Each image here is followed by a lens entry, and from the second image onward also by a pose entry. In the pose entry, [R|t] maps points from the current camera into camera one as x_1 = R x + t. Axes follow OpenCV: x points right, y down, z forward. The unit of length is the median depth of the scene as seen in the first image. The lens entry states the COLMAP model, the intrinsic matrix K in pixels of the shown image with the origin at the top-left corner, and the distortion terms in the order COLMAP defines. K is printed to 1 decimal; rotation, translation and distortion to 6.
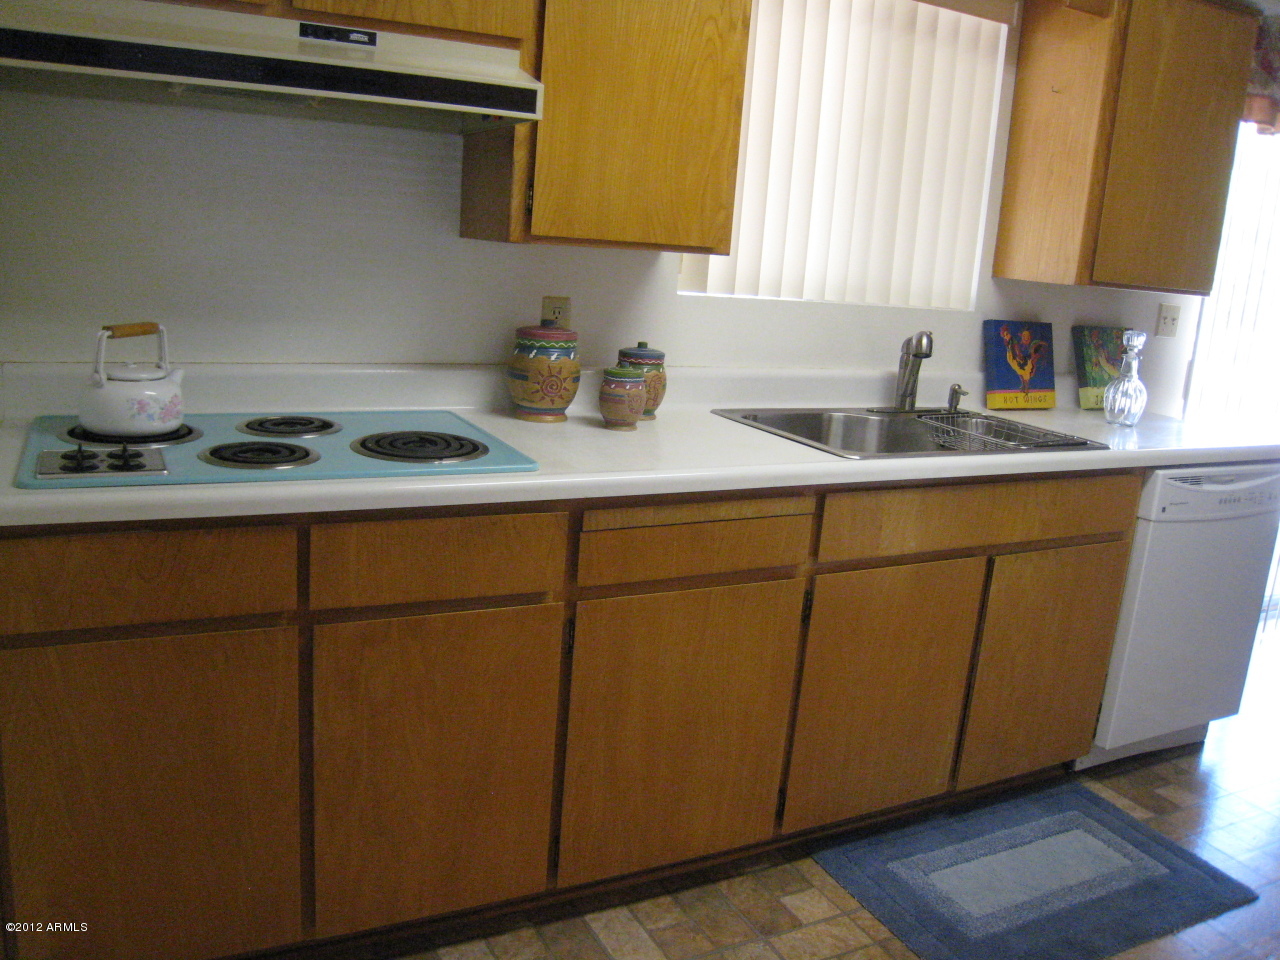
lens RADIAL K [[1027.6, 0, 640.0], [0, 1027.6, 480.0], [0, 0, 1]] dist [-0.174005, 0.096686]
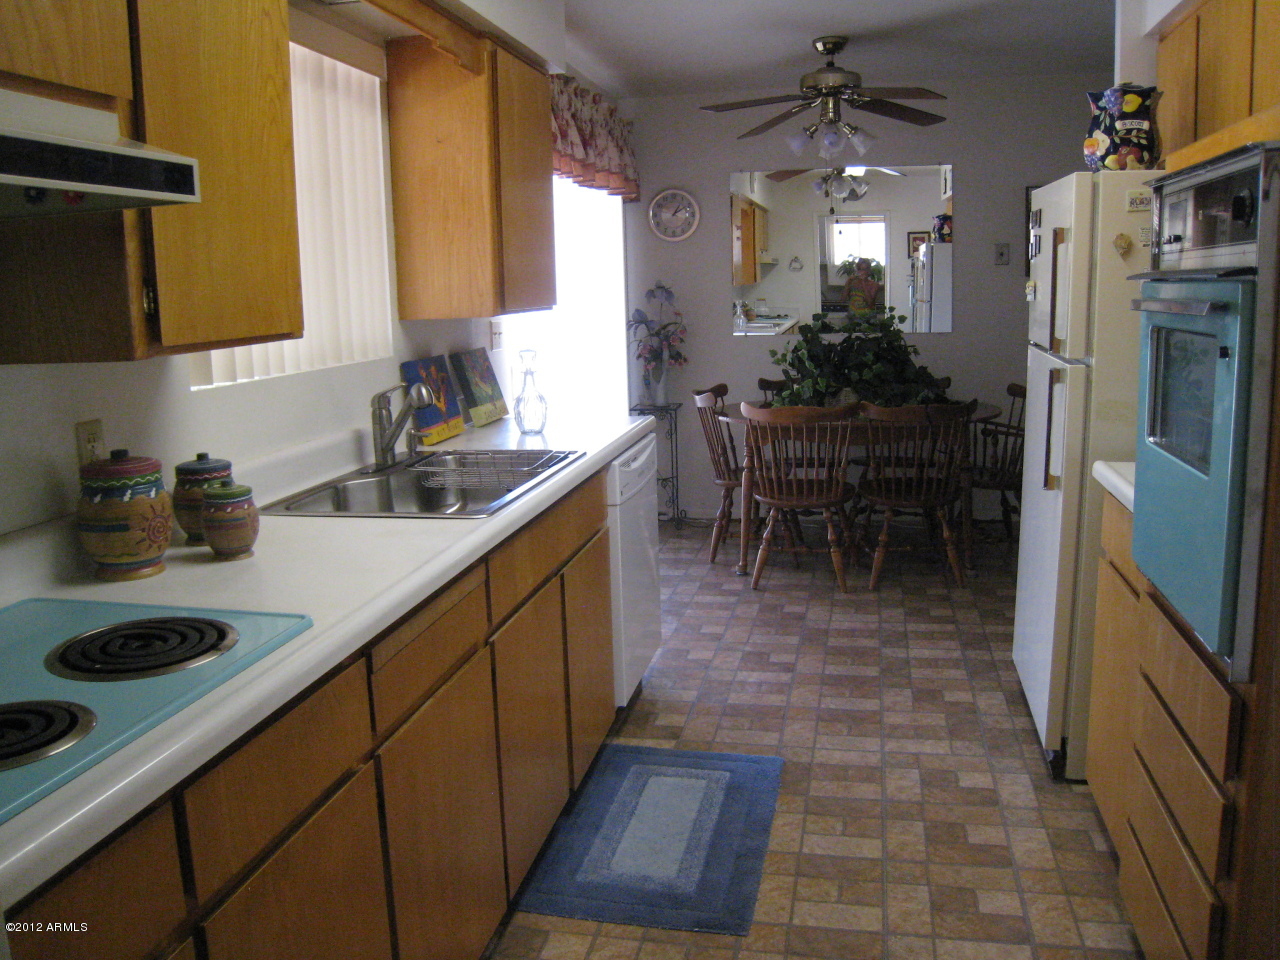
lens RADIAL K [[1031.0, 0, 645.3], [0, 1031.0, 465.1], [0, 0, 1]] dist [-0.154533, 0.087602]
pose [[0.615433, -0.222255, 0.756204, -0.405735], [0.250633, 0.964805, 0.079588, -0.100498], [-0.747279, 0.140549, 0.649477, 0.191300]]
